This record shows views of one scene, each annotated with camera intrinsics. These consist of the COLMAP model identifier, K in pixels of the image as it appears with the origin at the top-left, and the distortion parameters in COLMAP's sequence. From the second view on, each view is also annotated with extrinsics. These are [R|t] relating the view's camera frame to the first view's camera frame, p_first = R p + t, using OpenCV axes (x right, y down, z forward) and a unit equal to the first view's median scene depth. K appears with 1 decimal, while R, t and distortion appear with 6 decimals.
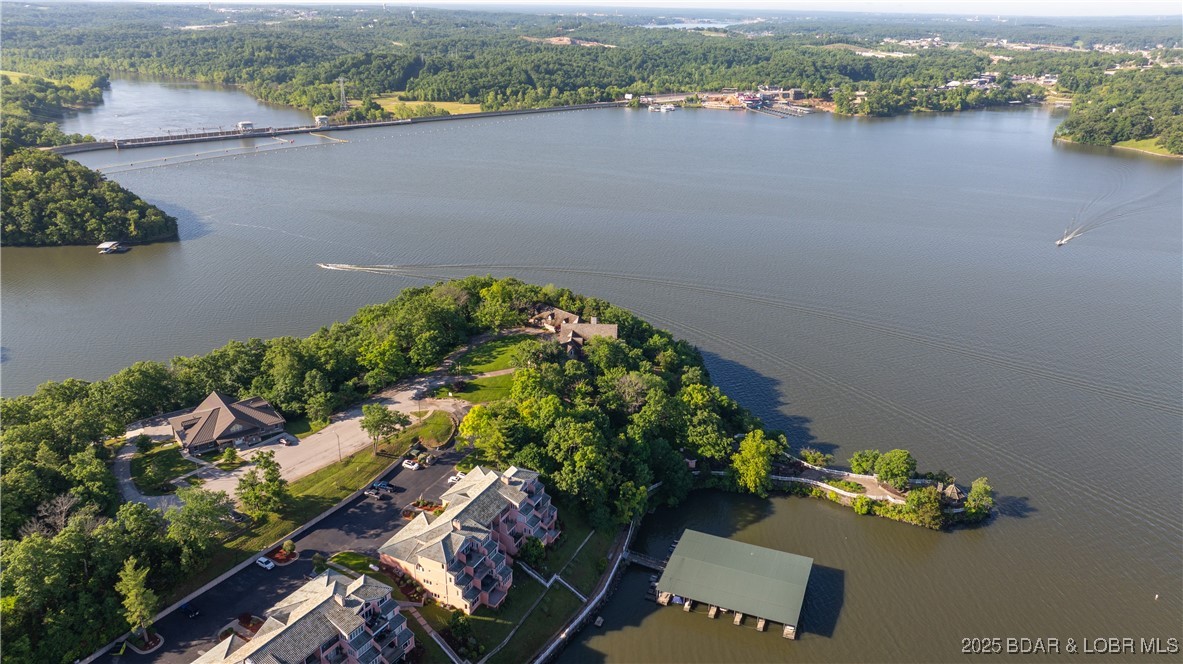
lens RADIAL K [[834.5, 0, 601.8], [0, 834.5, 327.0], [0, 0, 1]] dist [-0.029068, 0.024537]
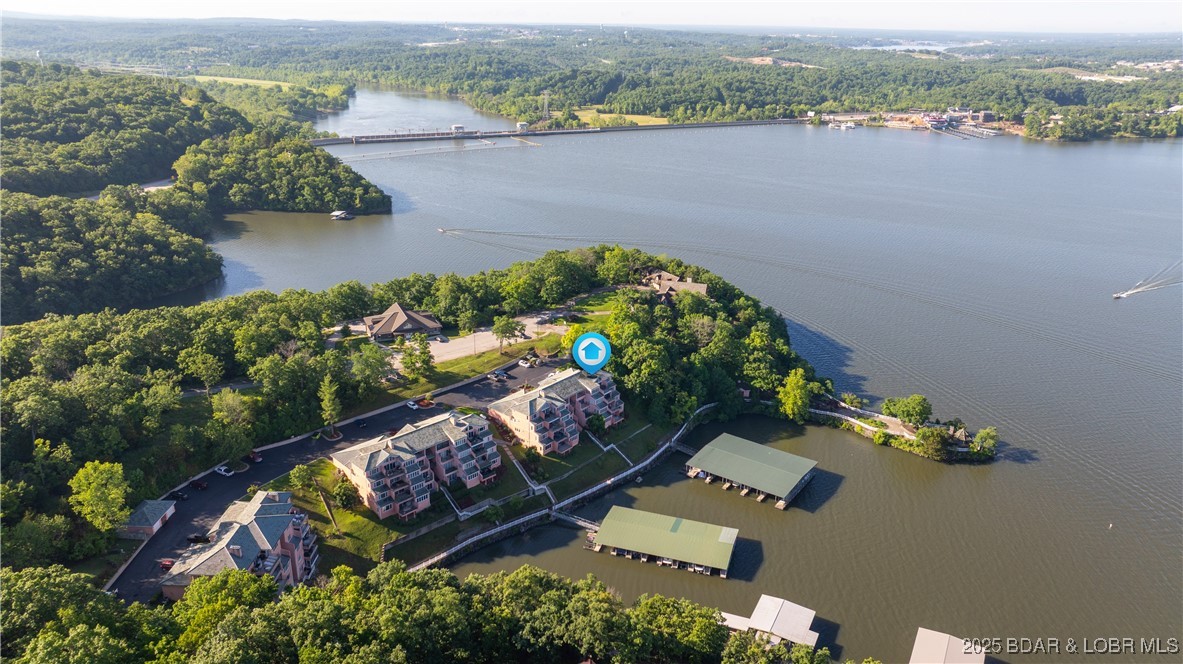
lens RADIAL K [[834.5, 0, 601.8], [0, 834.5, 327.0], [0, 0, 1]] dist [-0.029068, 0.024537]
pose [[0.970723, 0.082327, -0.225655, 0.108970], [-0.087212, 0.996120, -0.011751, 0.063334], [0.223812, 0.031087, 0.974137, -0.163604]]
